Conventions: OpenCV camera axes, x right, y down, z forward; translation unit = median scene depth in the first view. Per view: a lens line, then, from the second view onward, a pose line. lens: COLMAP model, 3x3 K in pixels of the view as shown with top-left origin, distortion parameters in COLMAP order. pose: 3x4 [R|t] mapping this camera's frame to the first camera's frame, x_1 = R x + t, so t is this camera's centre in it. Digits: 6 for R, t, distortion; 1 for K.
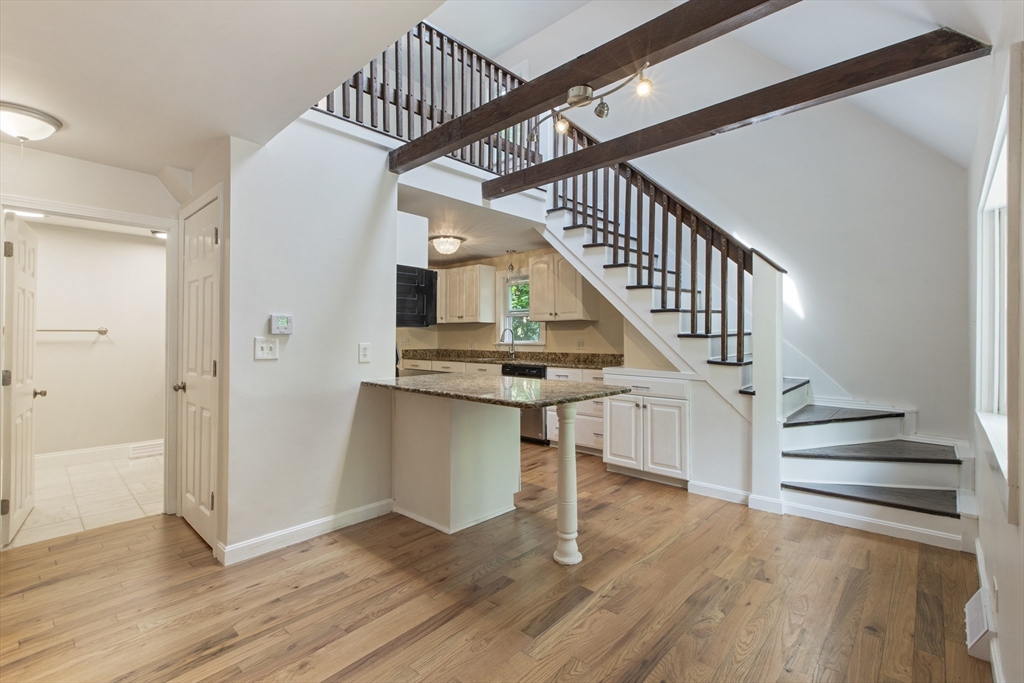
lens RADIAL K [[462.7, 0, 513.2], [0, 462.7, 337.4], [0, 0, 1]] dist [0.003171, -0.000342]
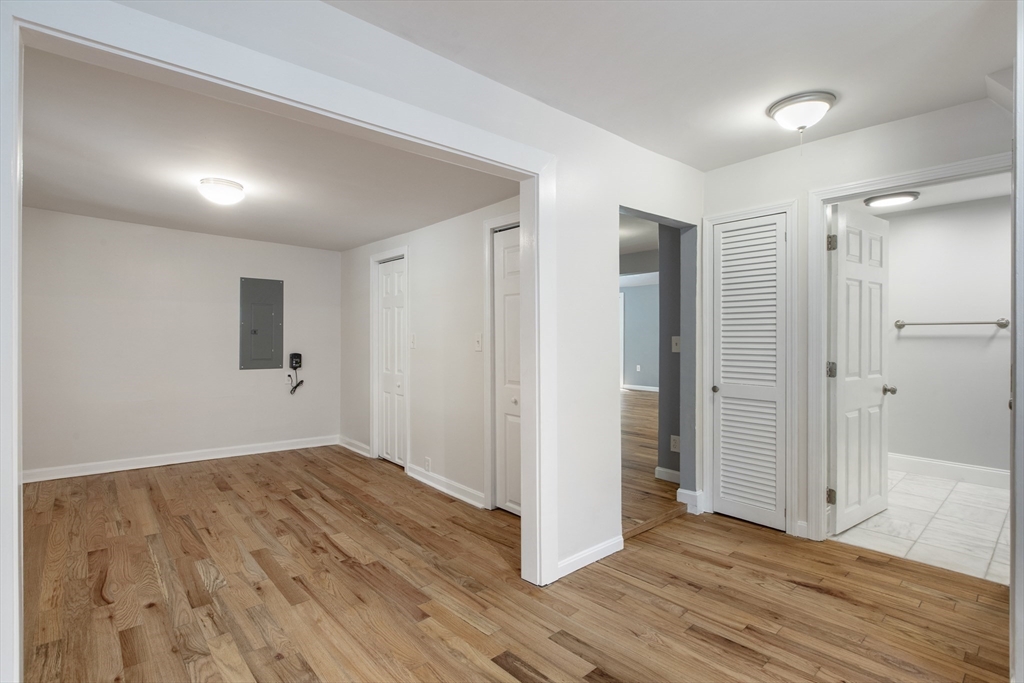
lens RADIAL K [[493.0, 0, 513.5], [0, 493.0, 332.1], [0, 0, 1]] dist [0.000969, 0.000001]
pose [[-0.090891, -0.002280, -0.995858, 0.044206], [-0.003229, 0.999993, -0.001994, 0.008870], [0.995856, 0.003034, -0.090898, 0.394167]]
